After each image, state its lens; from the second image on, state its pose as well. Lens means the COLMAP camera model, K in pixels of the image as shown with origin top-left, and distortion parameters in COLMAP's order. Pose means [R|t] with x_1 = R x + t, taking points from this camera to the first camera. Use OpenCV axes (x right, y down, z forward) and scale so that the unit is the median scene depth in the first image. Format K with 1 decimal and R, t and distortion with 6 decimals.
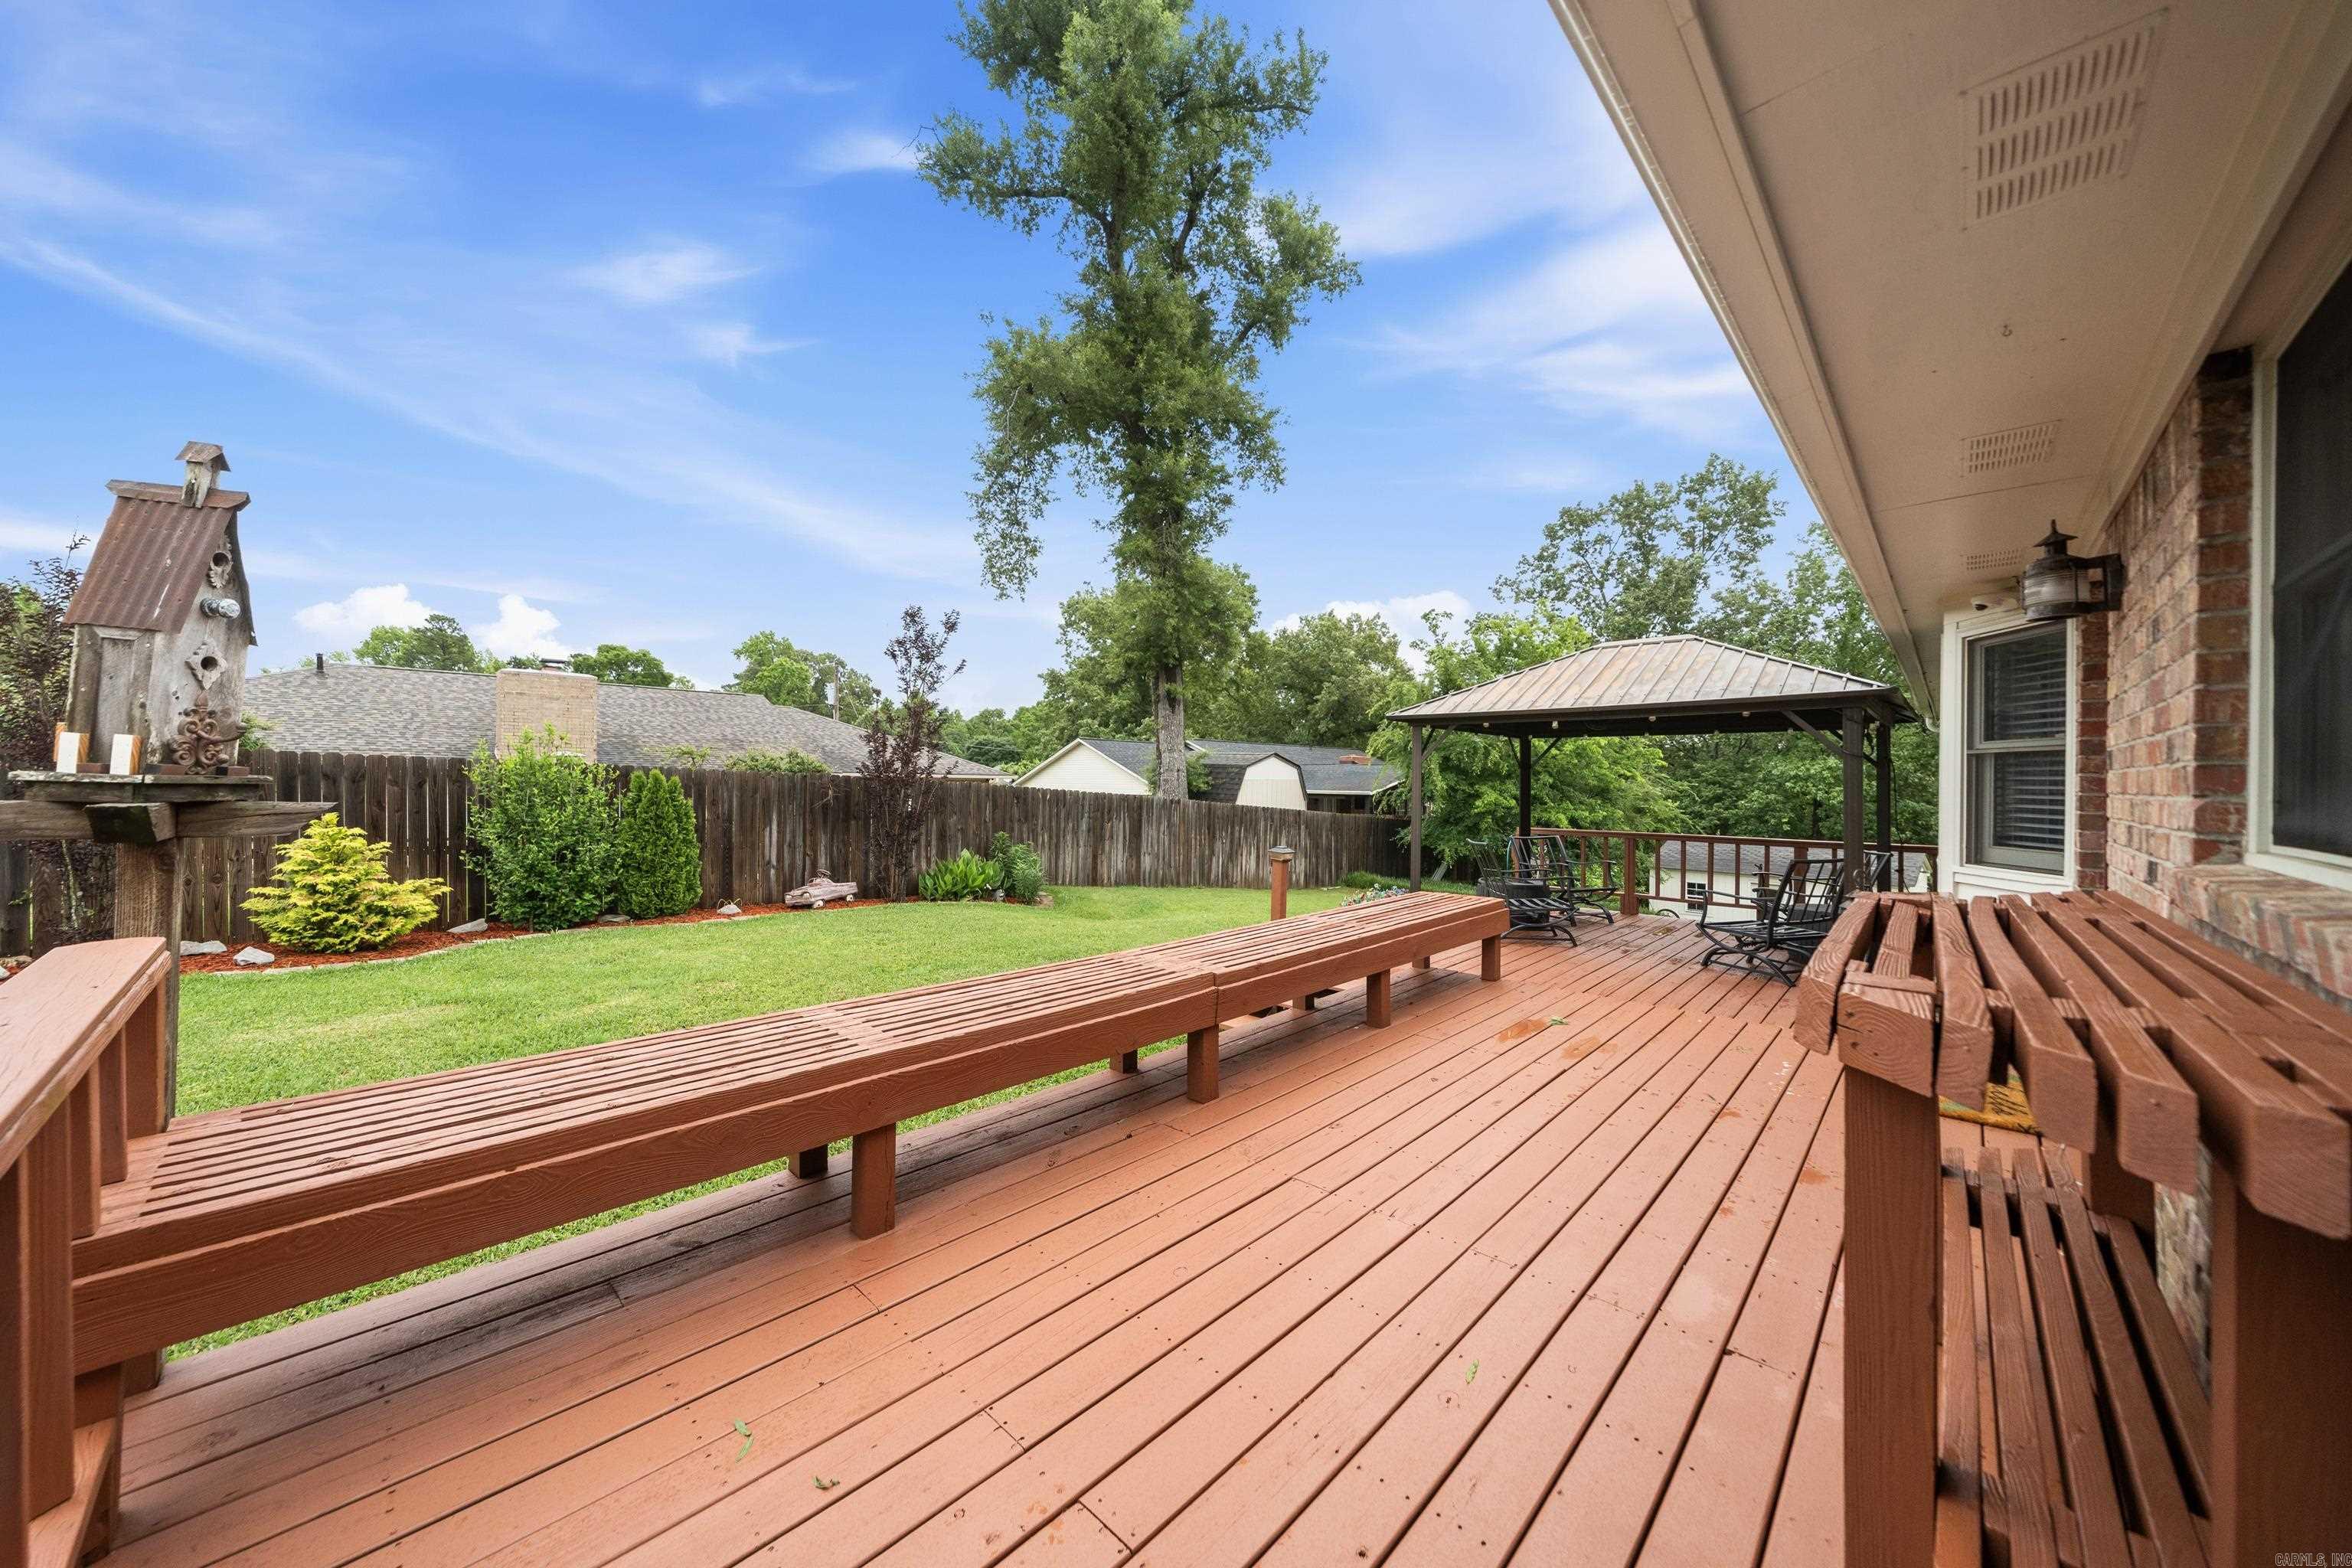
lens RADIAL K [[826.9, 0, 1181.5], [0, 826.9, 779.2], [0, 0, 1]] dist [-0.003578, -0.000465]
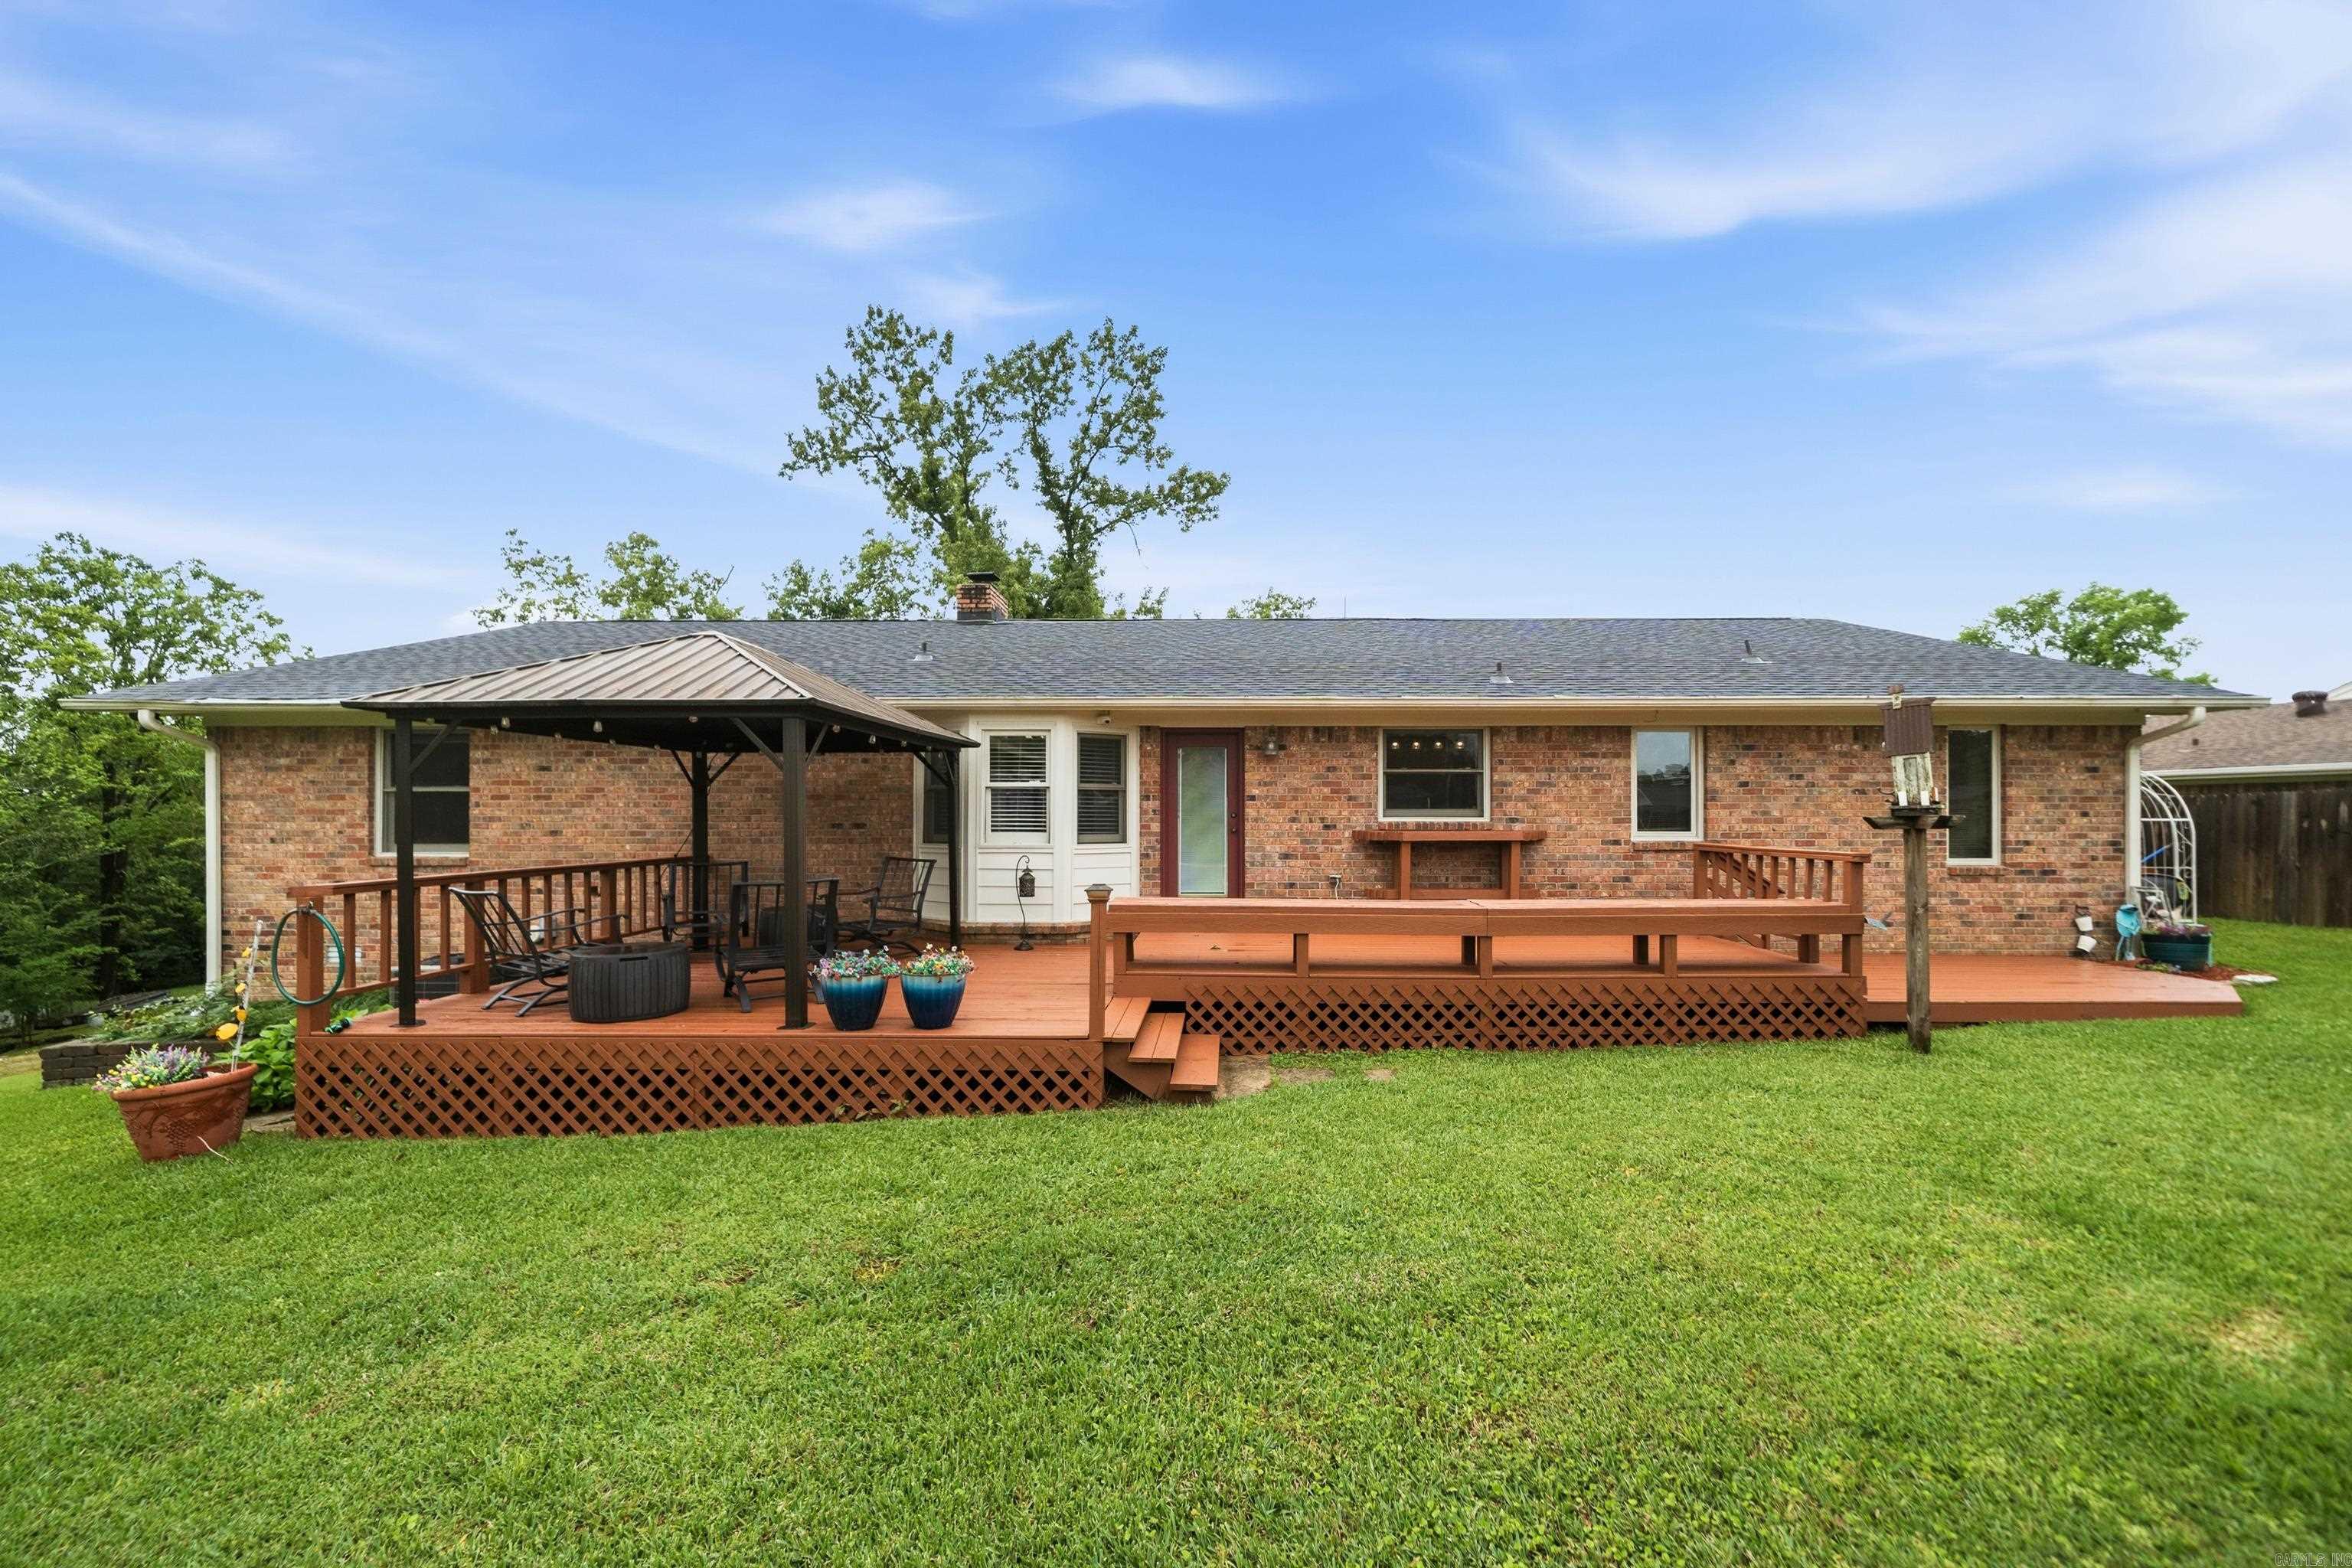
lens RADIAL K [[899.9, 0, 1232.8], [0, 899.9, 818.8], [0, 0, 1]] dist [-0.003579, -0.000278]
pose [[-0.684786, -0.014251, 0.728605, -0.198661], [-0.009834, 0.999898, 0.010315, 0.003137], [-0.728678, -0.000102, -0.684856, 0.490860]]
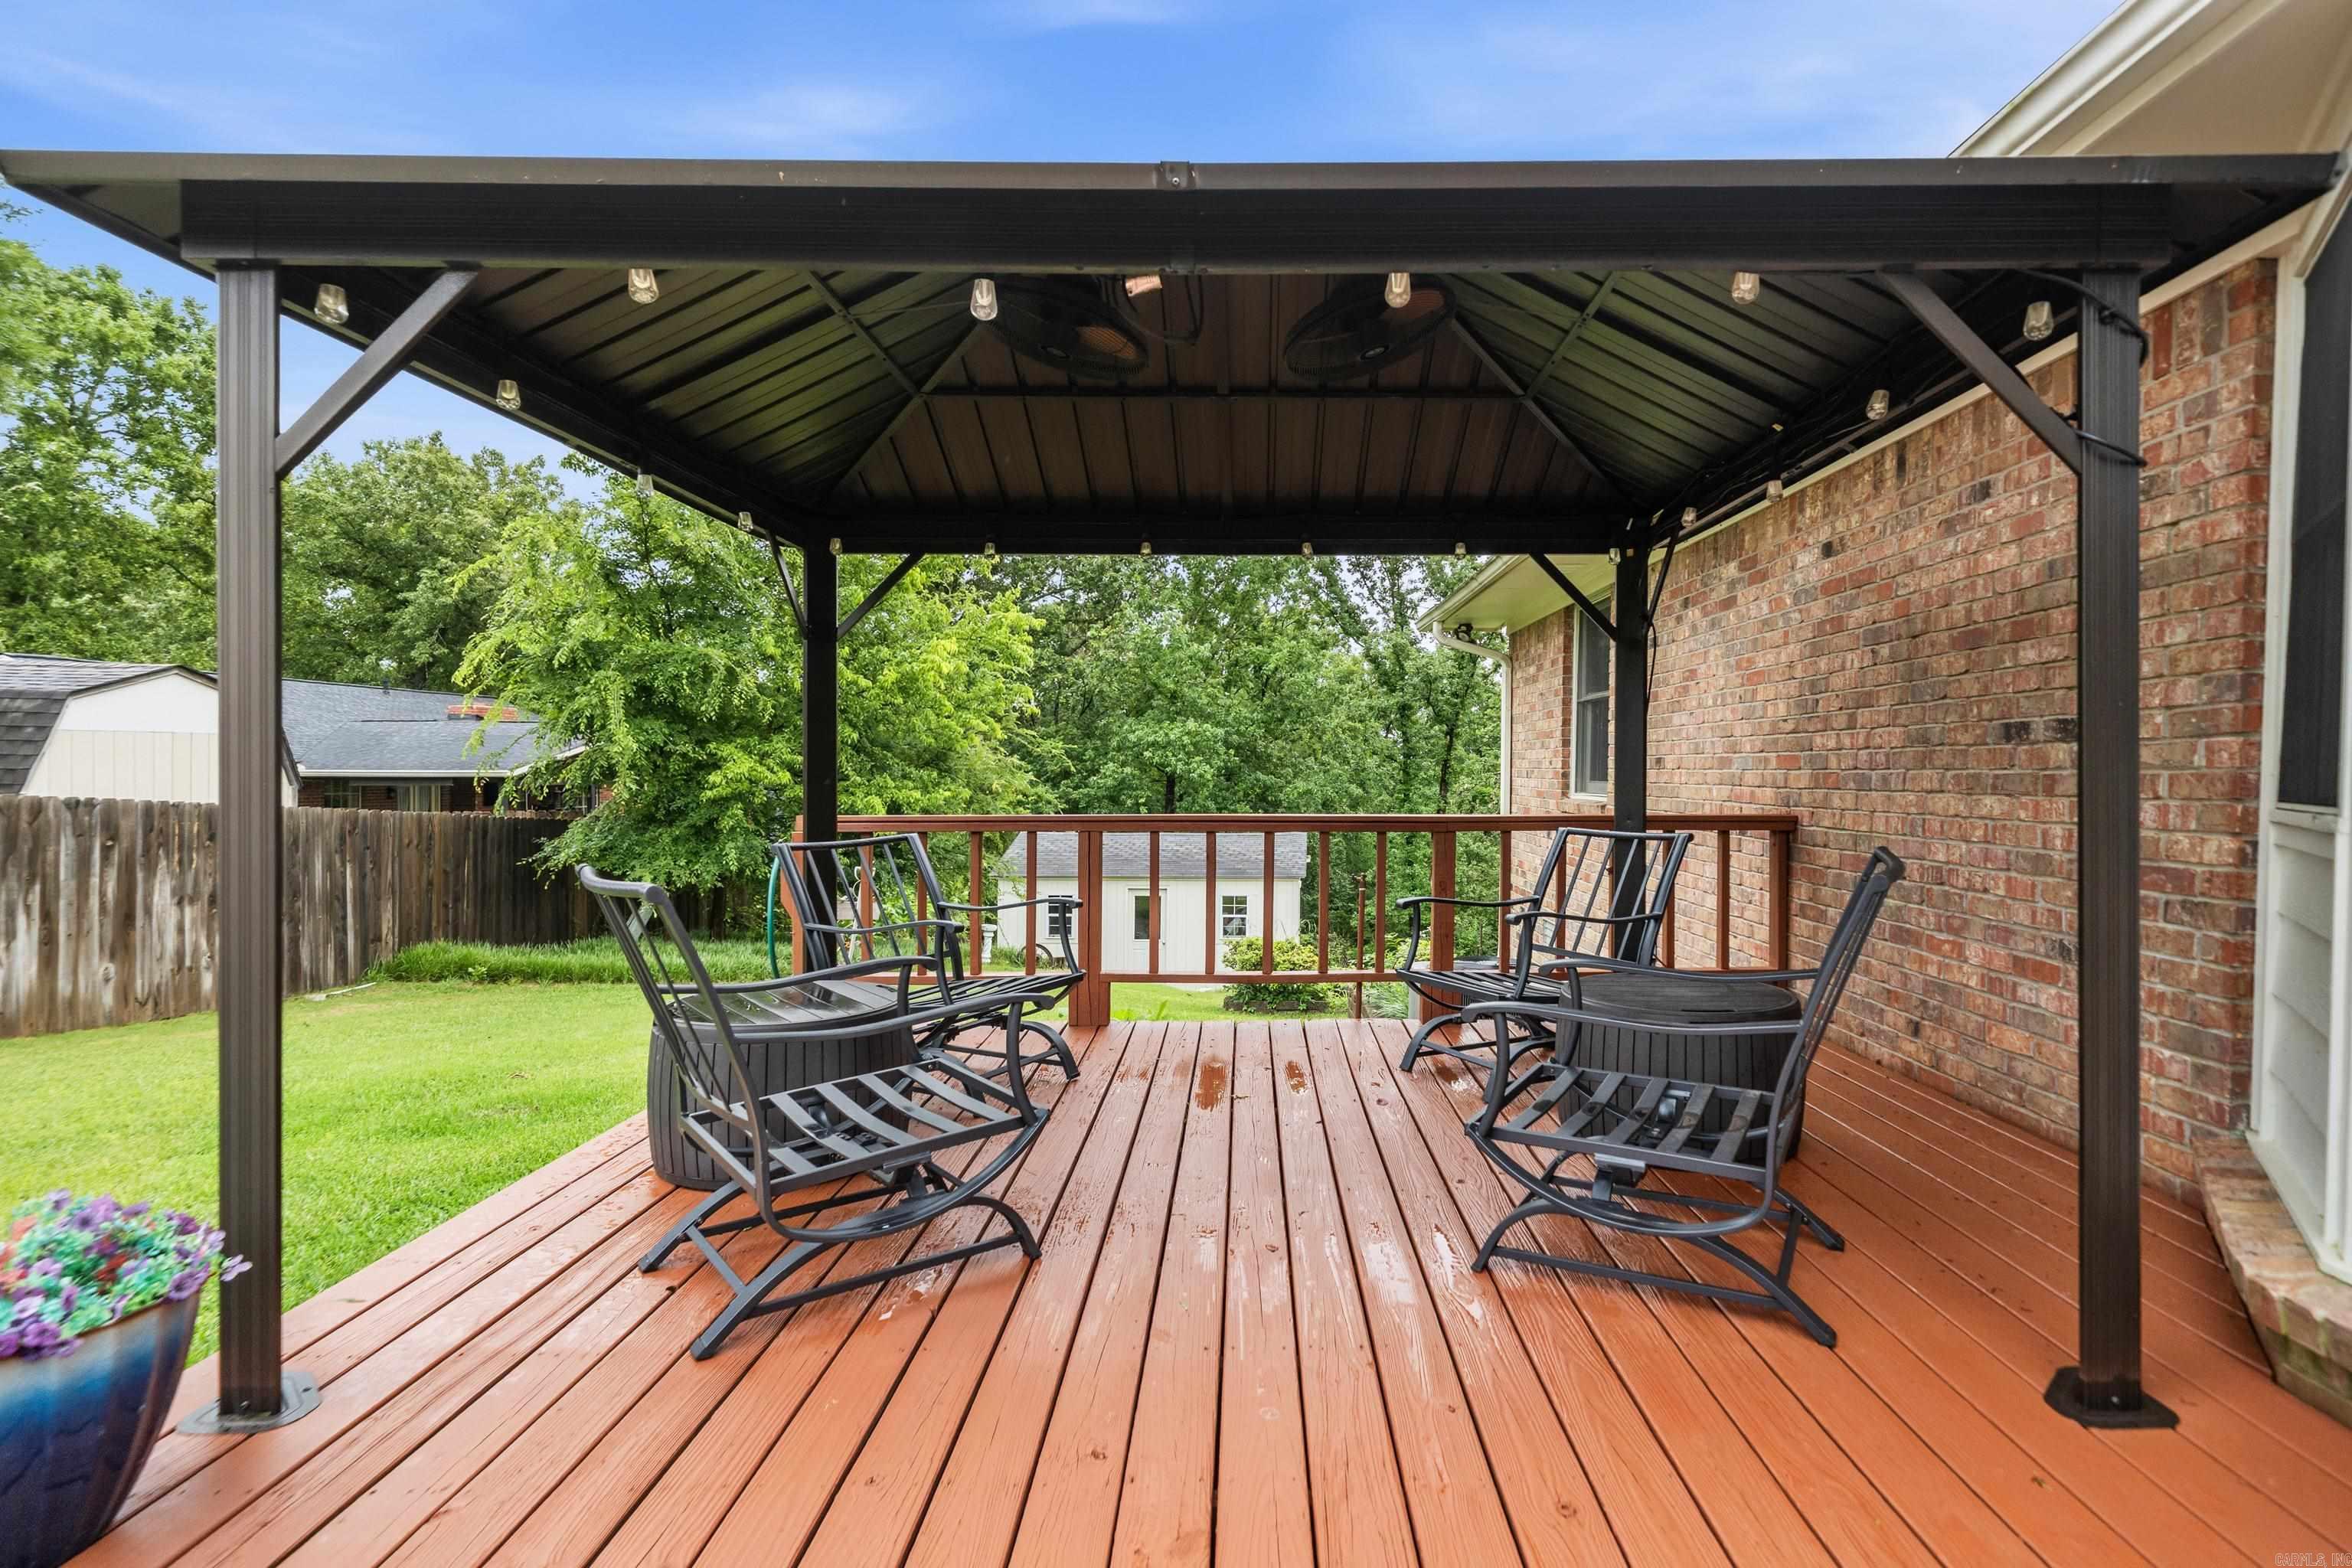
lens RADIAL K [[1159.3, 0, 1249.9], [0, 1159.3, 769.7], [0, 0, 1]] dist [0.016594, 0.001245]
pose [[0.723707, -0.011729, 0.690007, 0.104936], [0.005936, 0.999924, 0.010771, 0.017310], [-0.690081, -0.003700, 0.723722, 0.261006]]
